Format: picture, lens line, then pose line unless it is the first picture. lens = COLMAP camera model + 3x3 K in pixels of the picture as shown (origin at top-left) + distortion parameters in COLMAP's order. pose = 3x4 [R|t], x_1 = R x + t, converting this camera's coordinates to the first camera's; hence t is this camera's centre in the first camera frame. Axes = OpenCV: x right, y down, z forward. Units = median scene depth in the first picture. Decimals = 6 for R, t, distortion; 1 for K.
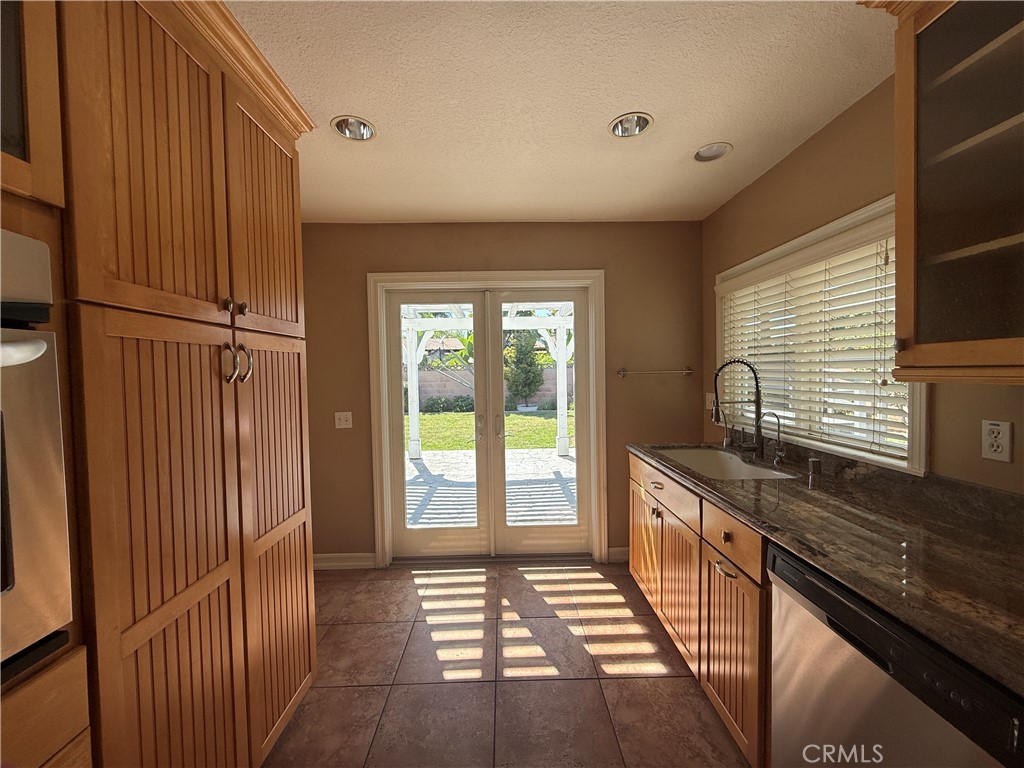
lens RADIAL K [[408.4, 0, 511.2], [0, 408.4, 383.5], [0, 0, 1]] dist [0.000889, -0.000116]
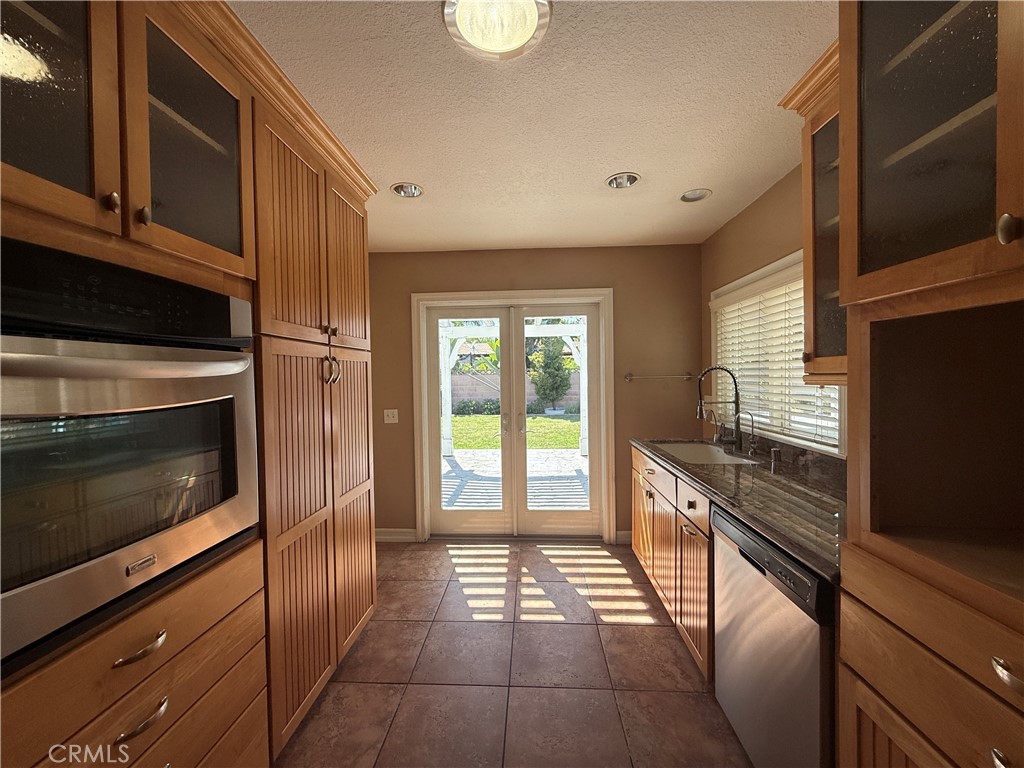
lens RADIAL K [[408.4, 0, 513.8], [0, 408.4, 383.7], [0, 0, 1]] dist [0.000889, -0.000116]
pose [[0.997716, 0.004324, -0.067412, 0.037487], [-0.004986, 0.999941, -0.009659, 0.005421], [0.067366, 0.009973, 0.997678, -0.227311]]
